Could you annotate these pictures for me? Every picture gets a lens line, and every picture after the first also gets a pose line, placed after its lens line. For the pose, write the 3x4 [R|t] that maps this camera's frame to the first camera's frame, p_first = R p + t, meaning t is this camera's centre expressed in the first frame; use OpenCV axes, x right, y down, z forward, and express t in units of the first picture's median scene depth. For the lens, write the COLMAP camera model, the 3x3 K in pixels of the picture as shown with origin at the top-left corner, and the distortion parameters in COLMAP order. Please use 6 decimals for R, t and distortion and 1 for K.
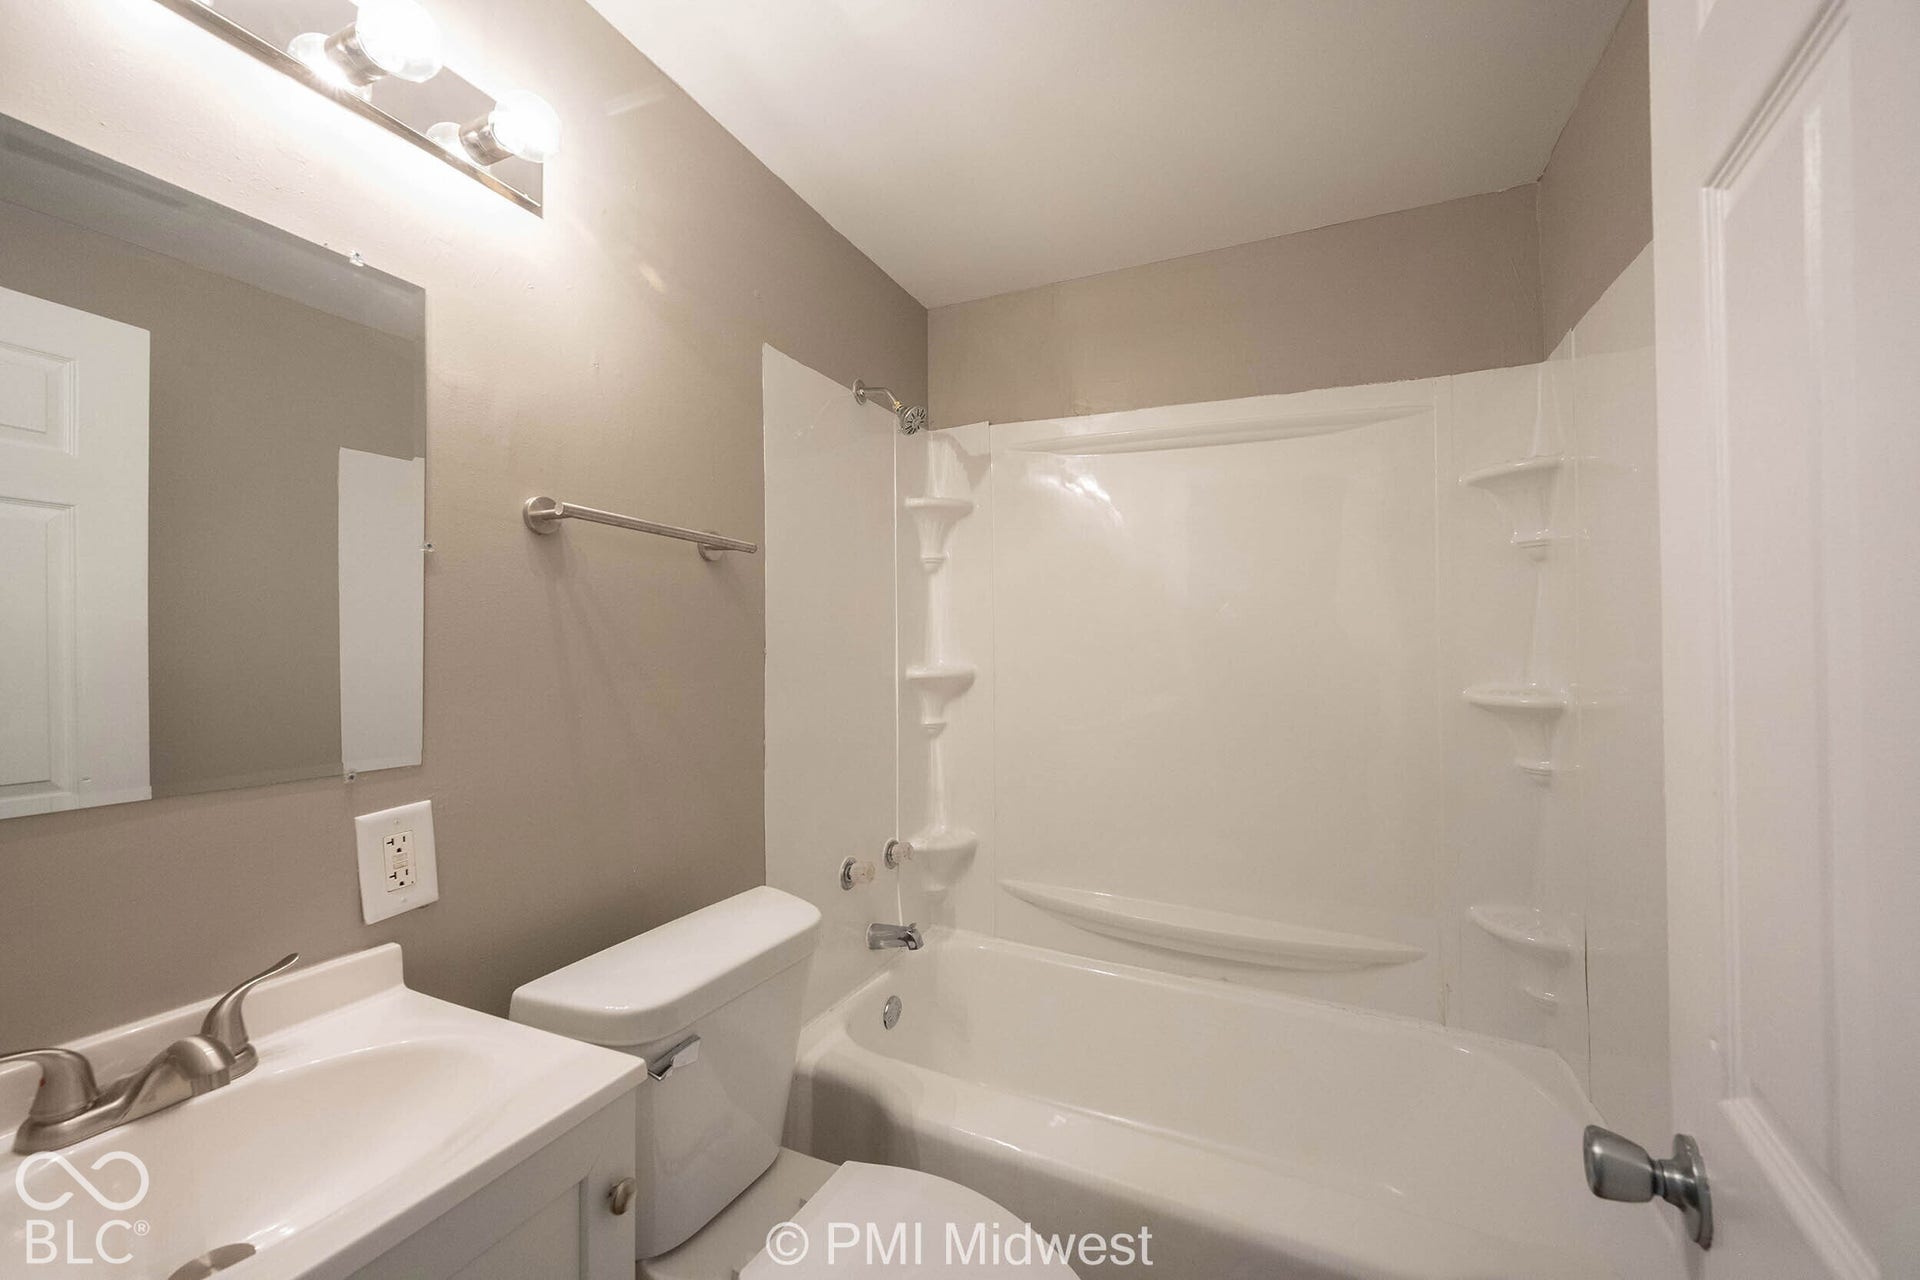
lens RADIAL K [[769.7, 0, 955.5], [0, 769.7, 648.9], [0, 0, 1]] dist [0.001446, 0.000239]
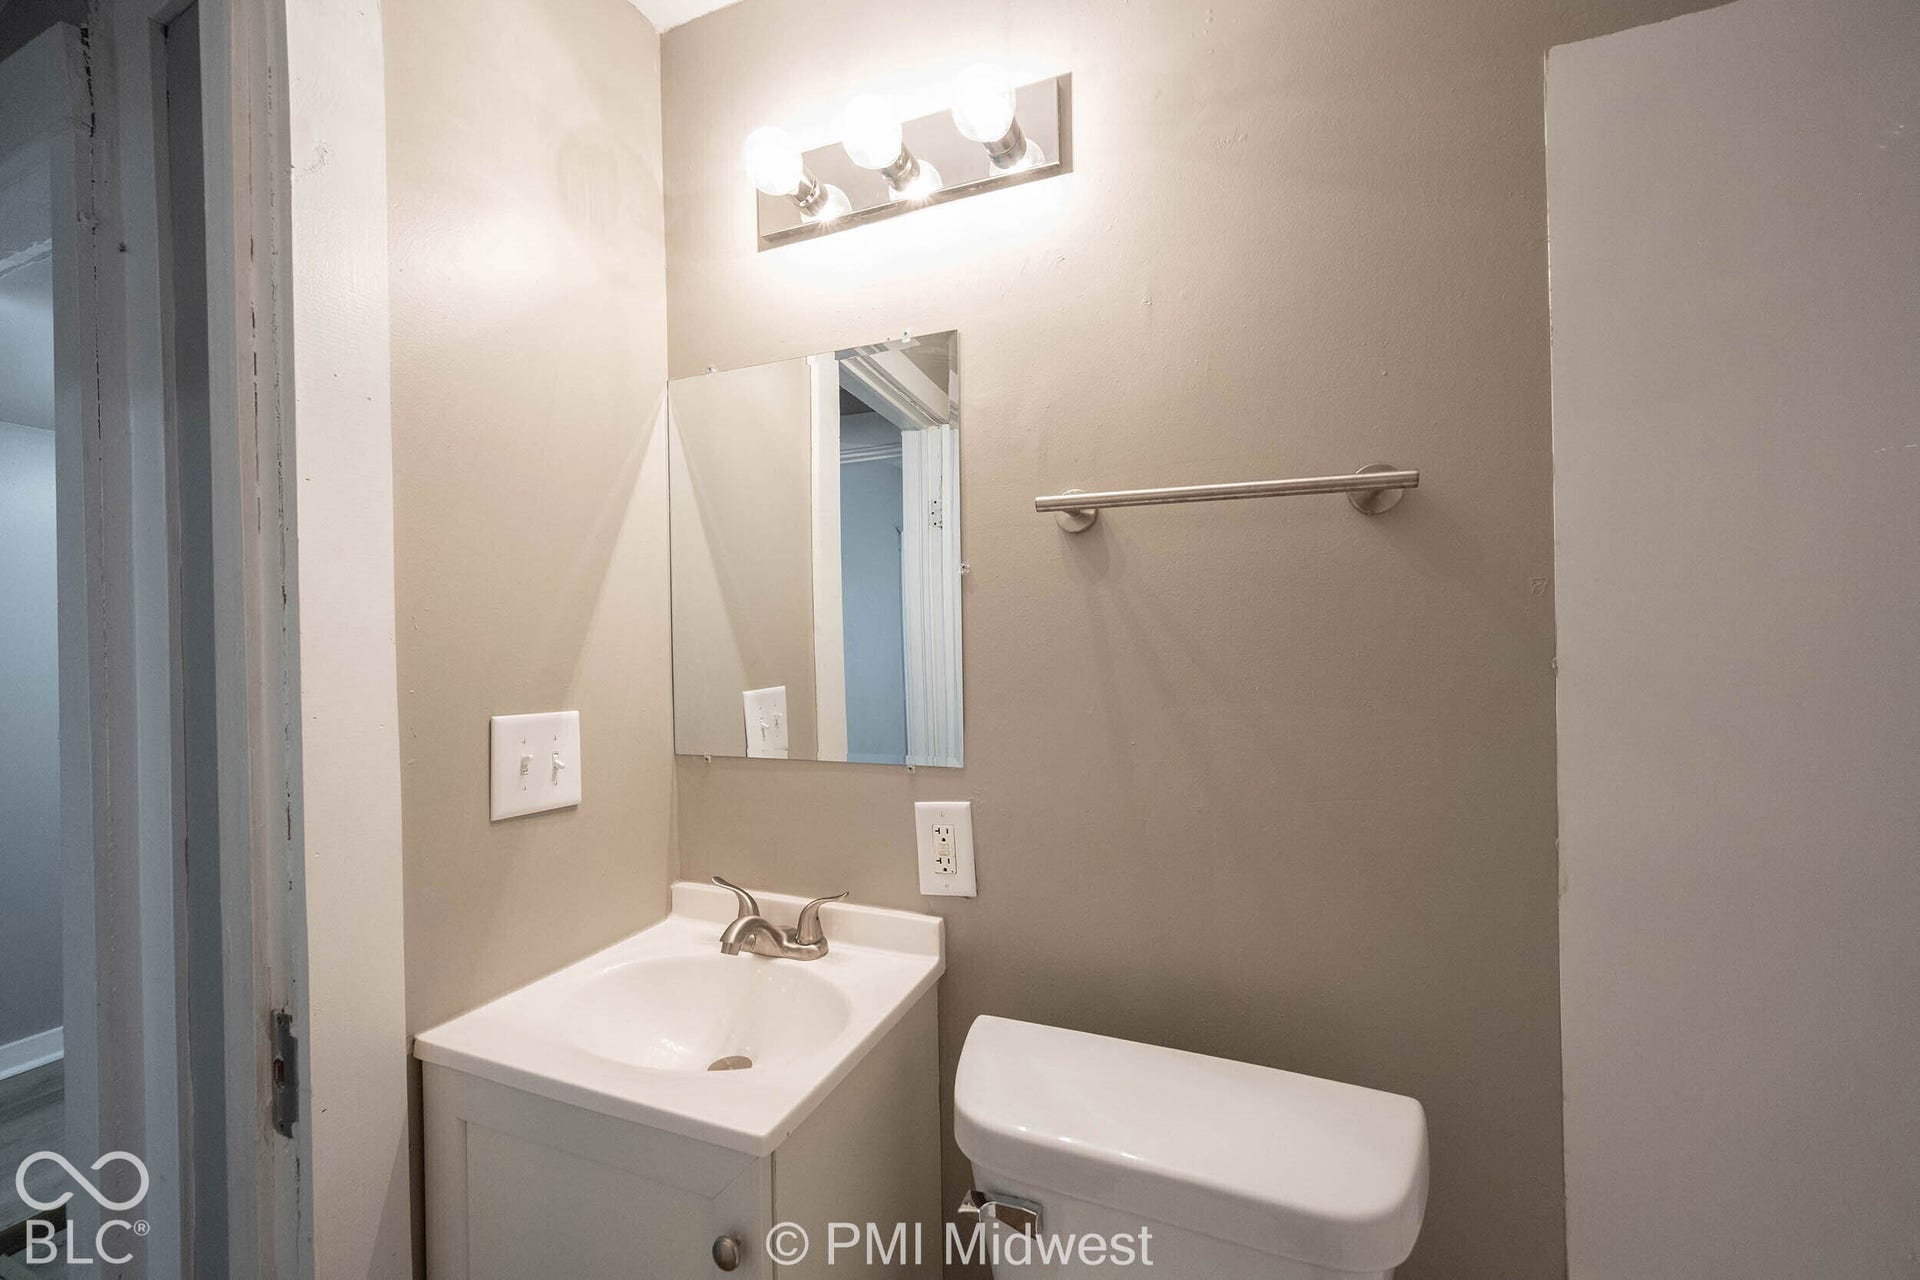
lens RADIAL K [[769.7, 0, 955.5], [0, 769.7, 648.9], [0, 0, 1]] dist [0.001446, 0.000239]
pose [[0.035552, 0.019306, -0.999181, 0.410719], [0.018331, 0.999633, 0.019967, -0.042894], [0.999200, -0.019025, 0.035185, 0.986471]]
